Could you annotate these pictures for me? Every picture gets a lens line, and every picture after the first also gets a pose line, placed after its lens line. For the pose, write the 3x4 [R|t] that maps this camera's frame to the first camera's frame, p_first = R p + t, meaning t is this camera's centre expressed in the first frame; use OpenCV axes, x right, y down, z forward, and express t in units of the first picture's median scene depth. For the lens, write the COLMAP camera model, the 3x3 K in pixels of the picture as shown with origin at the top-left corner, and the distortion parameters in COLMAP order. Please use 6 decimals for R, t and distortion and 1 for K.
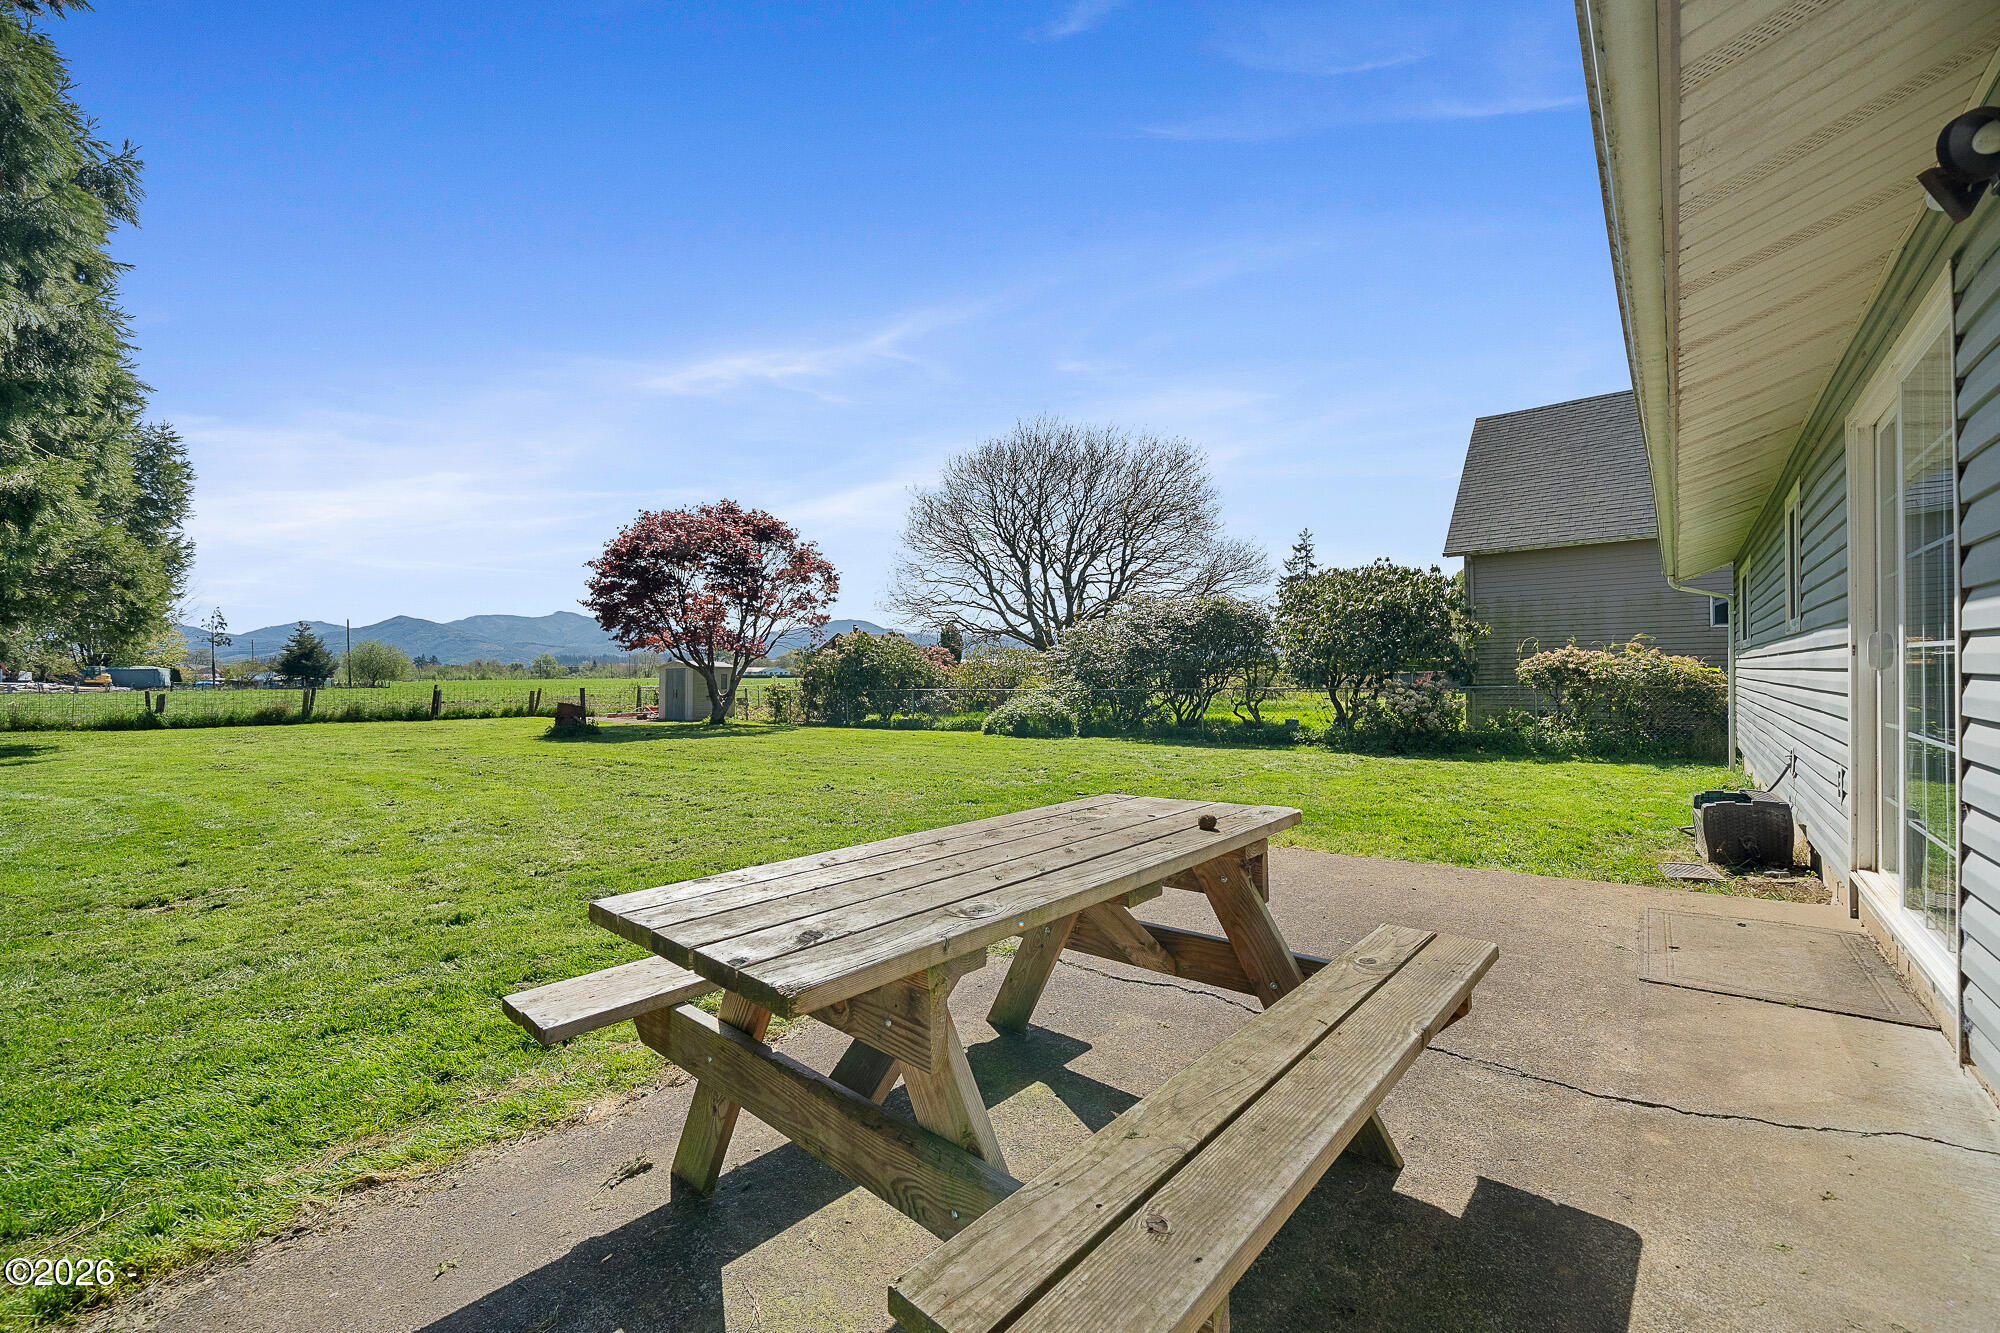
lens RADIAL K [[766.5, 0, 1003.9], [0, 766.5, 664.8], [0, 0, 1]] dist [-0.000835, -0.000026]
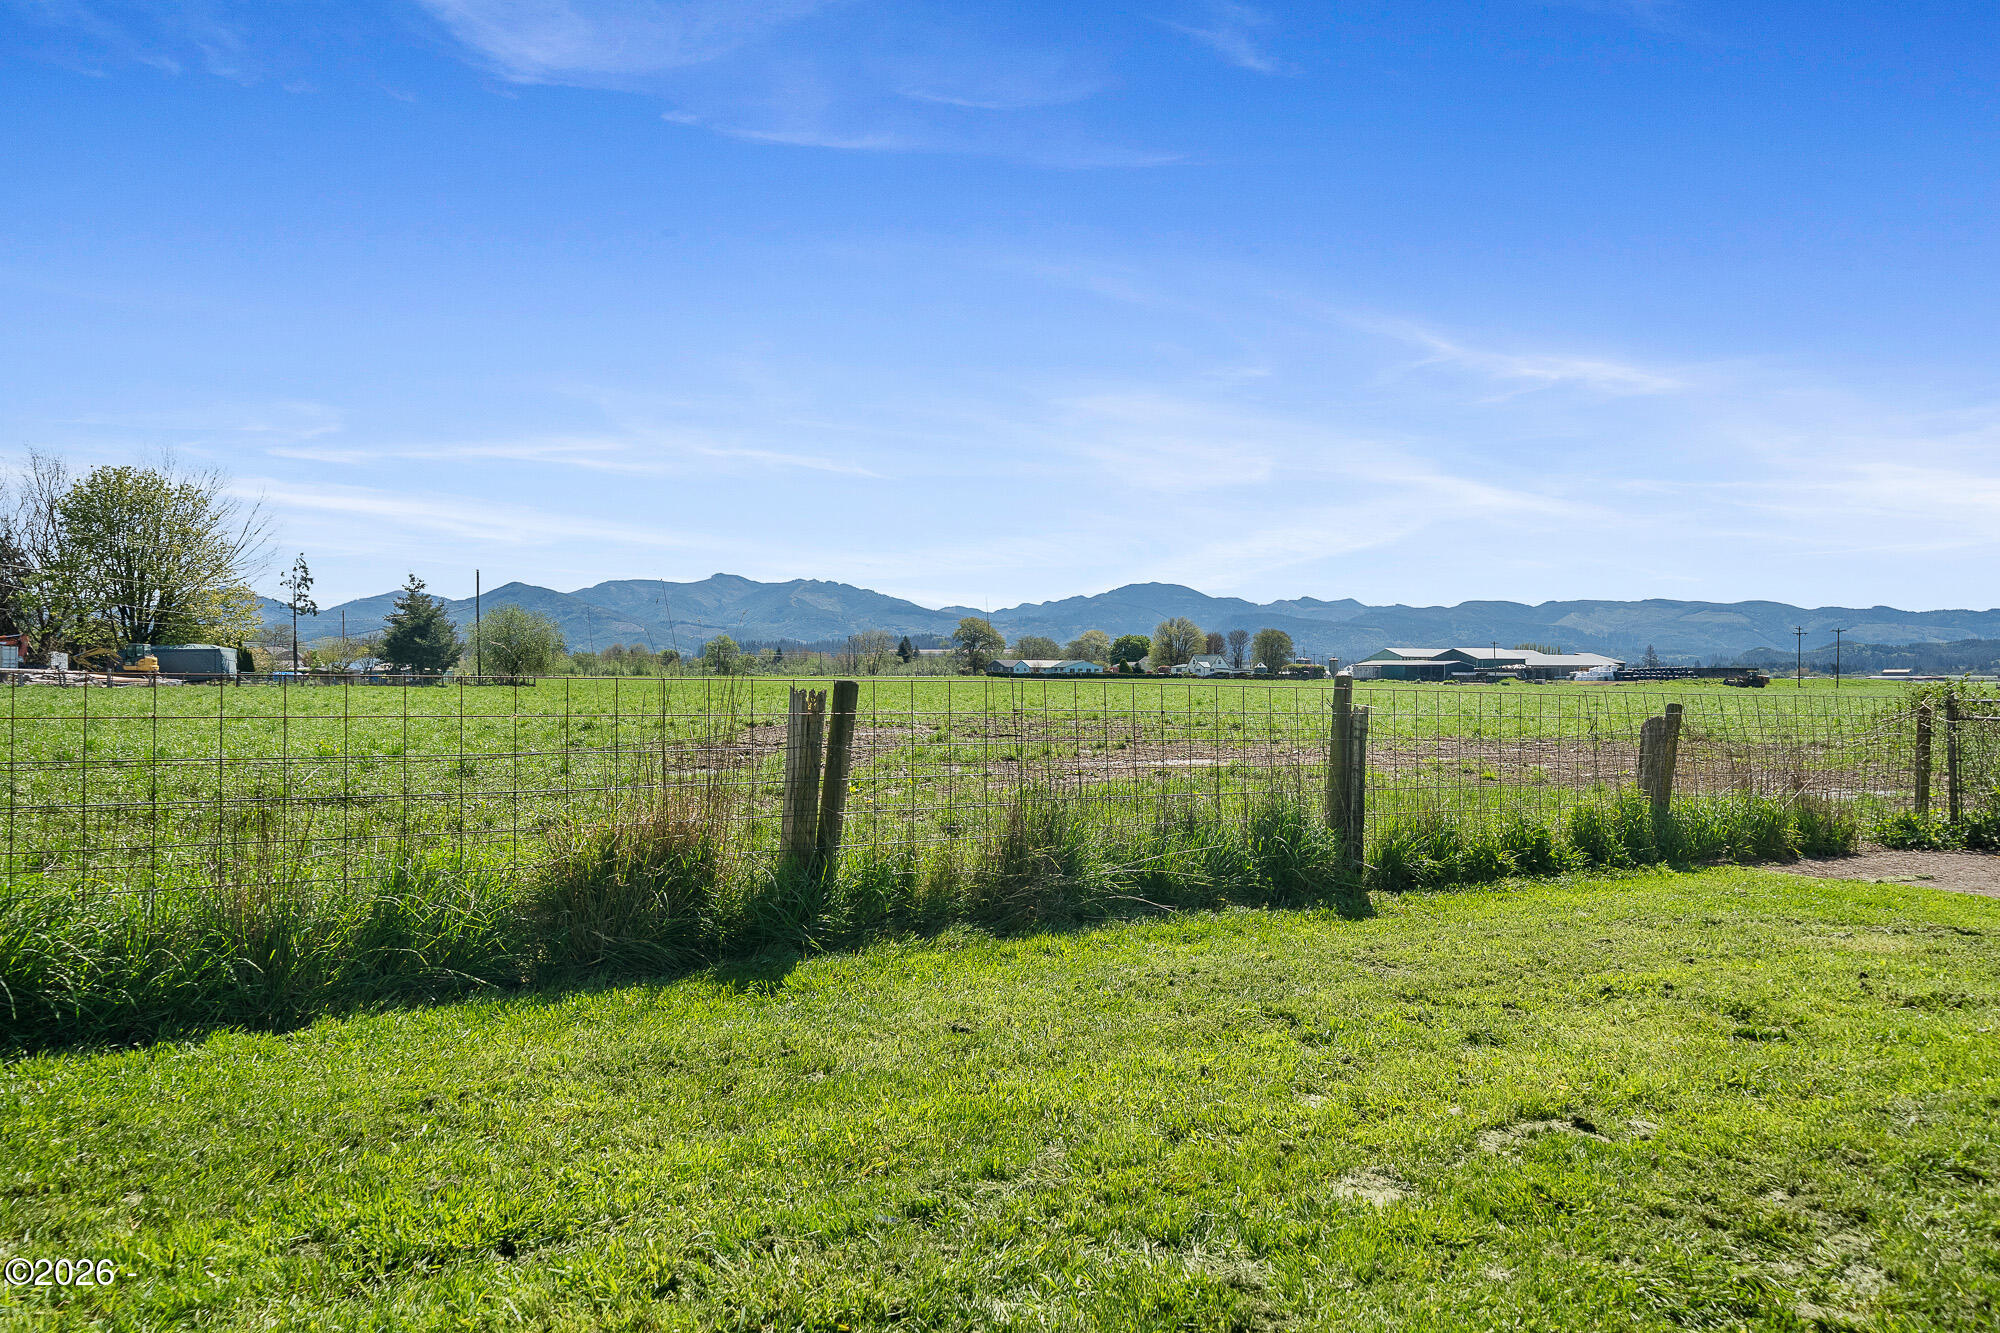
lens RADIAL K [[1307.5, 0, 1005.9], [0, 1307.5, 671.4], [0, 0, 1]] dist [0.039068, 0.000178]
pose [[0.952700, 0.012429, -0.303657, -0.149815], [-0.009797, 0.999900, 0.010191, 0.004701], [0.303754, -0.006734, 0.952727, 0.146077]]
